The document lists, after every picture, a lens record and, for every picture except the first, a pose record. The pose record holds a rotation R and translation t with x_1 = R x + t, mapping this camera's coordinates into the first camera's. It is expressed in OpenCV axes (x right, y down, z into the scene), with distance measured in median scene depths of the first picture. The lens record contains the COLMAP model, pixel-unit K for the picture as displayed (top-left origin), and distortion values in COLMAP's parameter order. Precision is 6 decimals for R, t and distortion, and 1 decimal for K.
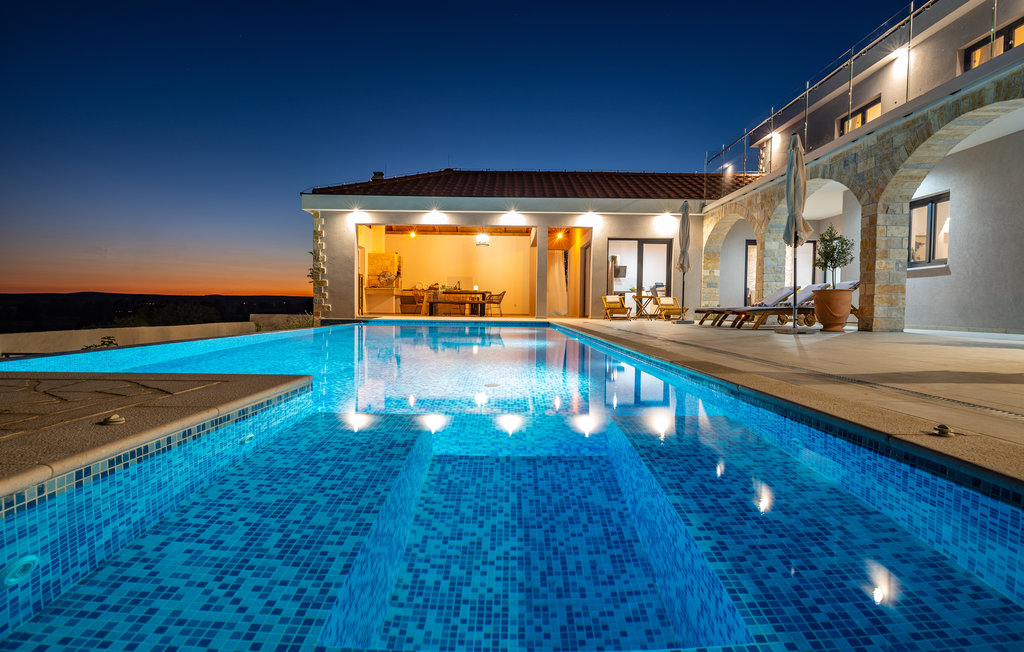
lens RADIAL K [[571.8, 0, 530.5], [0, 571.8, 321.8], [0, 0, 1]] dist [-0.001893, 0.000315]
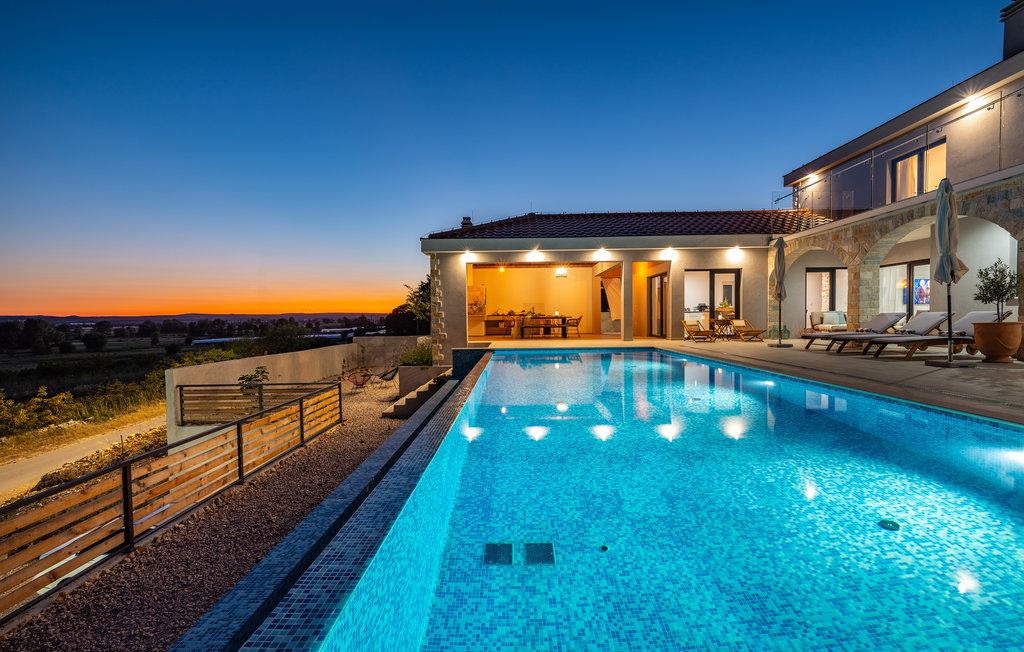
lens RADIAL K [[447.4, 0, 529.5], [0, 447.4, 330.7], [0, 0, 1]] dist [0.001412, 0.000235]
pose [[0.999601, -0.025194, -0.012764, -0.170100], [0.025260, 0.999668, 0.005074, -0.035768], [0.012632, -0.005394, 0.999906, 0.092596]]
